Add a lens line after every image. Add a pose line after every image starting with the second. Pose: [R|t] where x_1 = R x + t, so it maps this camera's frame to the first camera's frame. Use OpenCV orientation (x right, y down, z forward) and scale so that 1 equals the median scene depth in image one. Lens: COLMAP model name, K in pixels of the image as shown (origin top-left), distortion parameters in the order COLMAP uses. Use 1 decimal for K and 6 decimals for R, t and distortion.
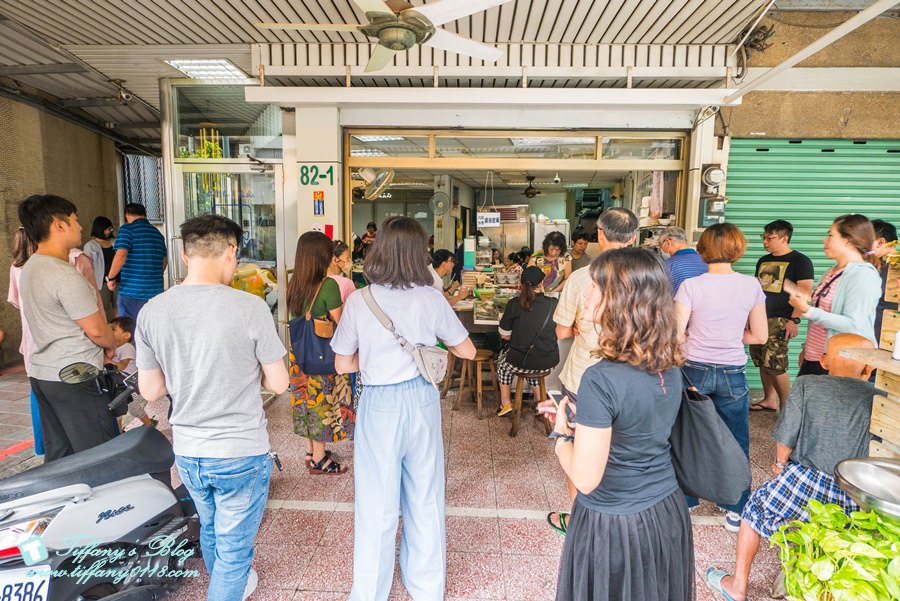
lens RADIAL K [[521.2, 0, 448.4], [0, 521.2, 300.1], [0, 0, 1]] dist [-0.000952, -0.000057]
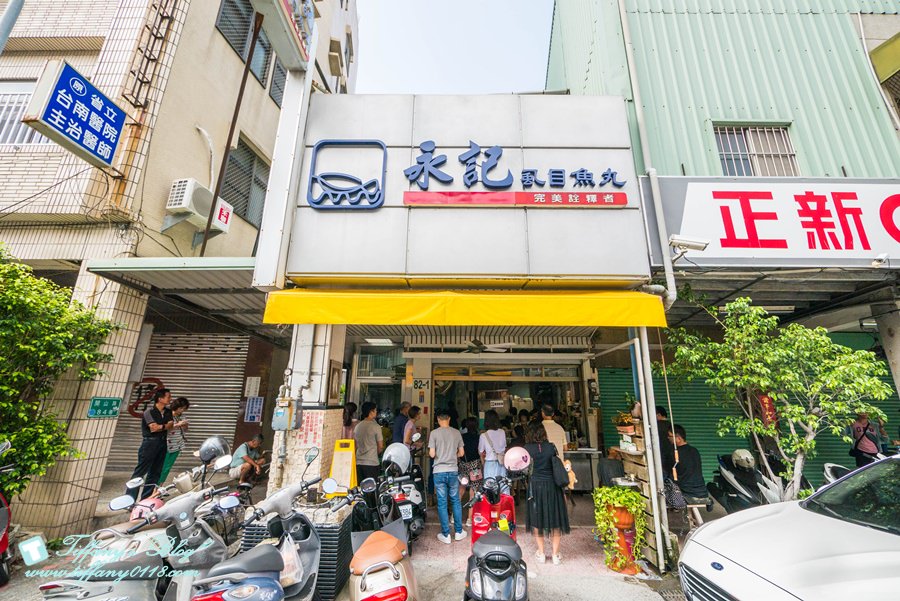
lens RADIAL K [[370.8, 0, 452.6], [0, 370.8, 298.2], [0, 0, 1]] dist [-0.000059, -0.000203]
pose [[0.999714, -0.000687, 0.023897, -0.157461], [0.010007, 0.919835, -0.392177, 0.051216], [-0.021712, 0.392304, 0.919579, -0.654544]]
